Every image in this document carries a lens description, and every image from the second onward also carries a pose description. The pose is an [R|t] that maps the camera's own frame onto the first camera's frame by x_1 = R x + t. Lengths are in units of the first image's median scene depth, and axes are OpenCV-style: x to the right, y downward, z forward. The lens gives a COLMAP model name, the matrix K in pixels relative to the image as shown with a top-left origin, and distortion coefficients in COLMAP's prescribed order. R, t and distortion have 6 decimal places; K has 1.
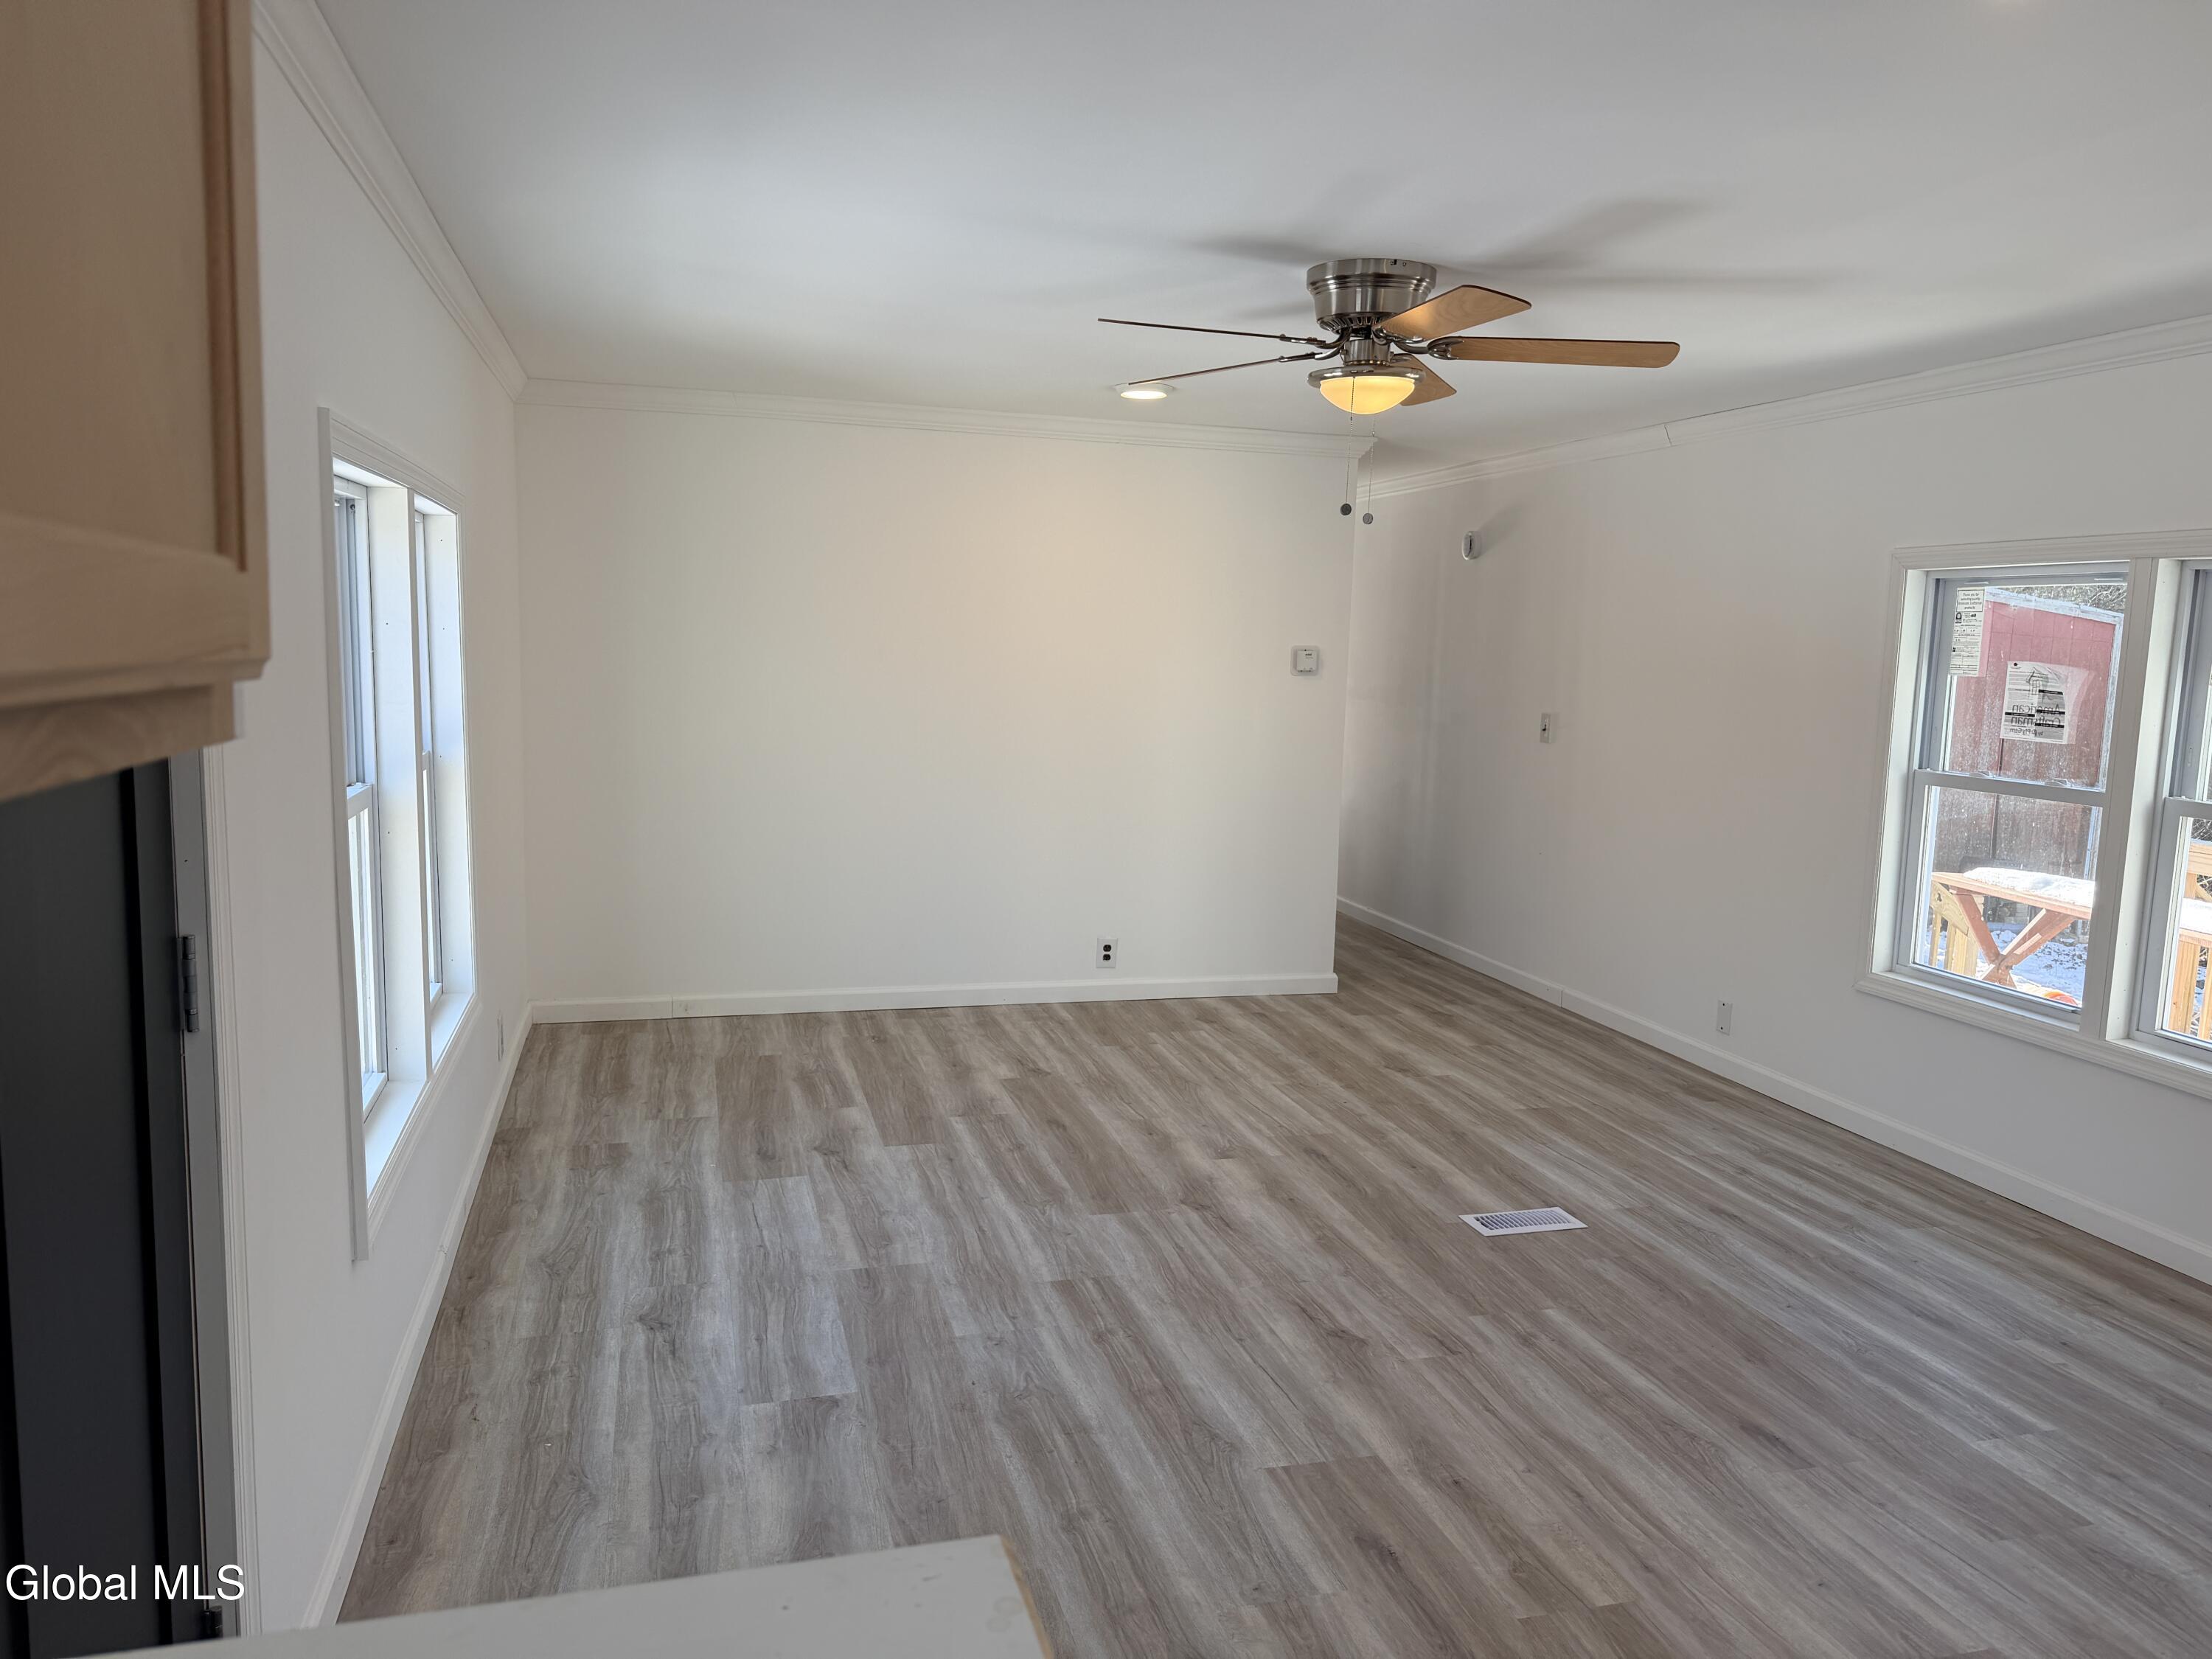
lens RADIAL K [[1558.1, 0, 1128.2], [0, 1558.1, 794.6], [0, 0, 1]] dist [0.077020, -0.099295]
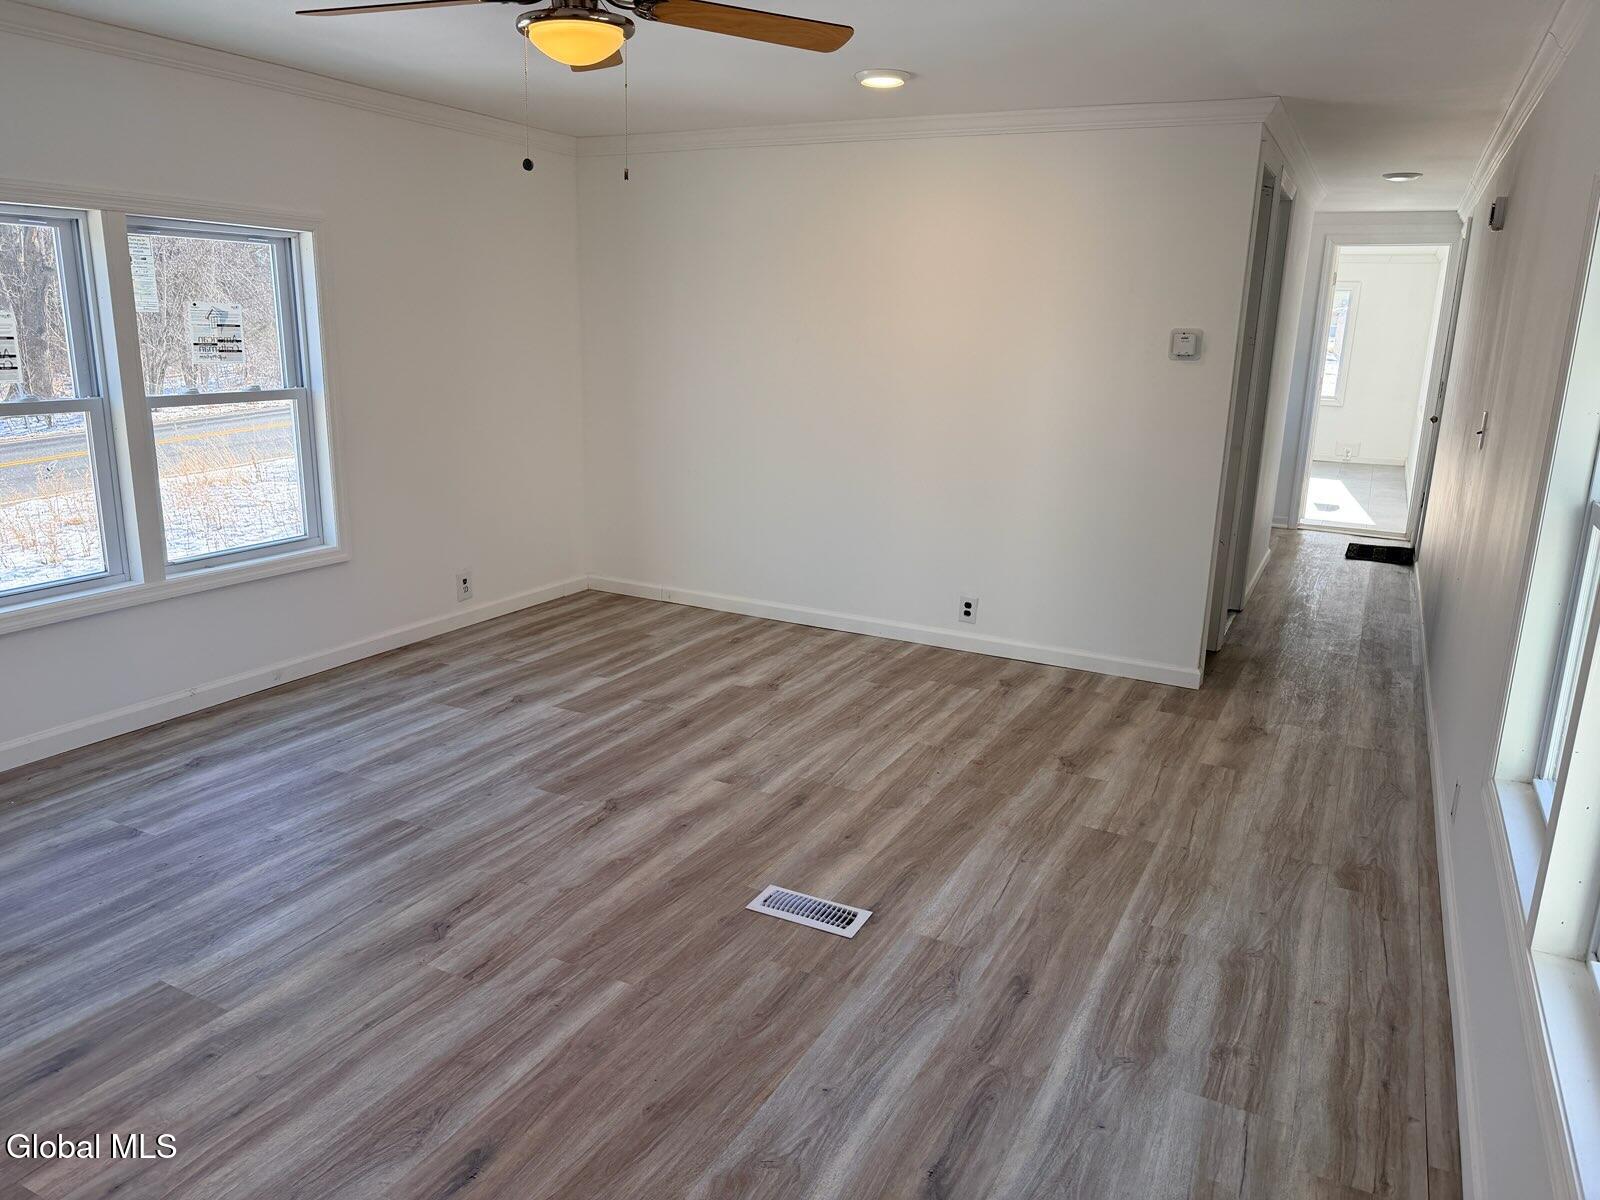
lens RADIAL K [[1127.0, 0, 792.9], [0, 1127.0, 590.4], [0, 0, 1]] dist [0.077020, -0.099295]
pose [[0.728195, 0.150384, -0.668668, 0.676529], [-0.079174, 0.987557, 0.135881, -0.021320], [0.680782, -0.046007, 0.731040, 0.478672]]
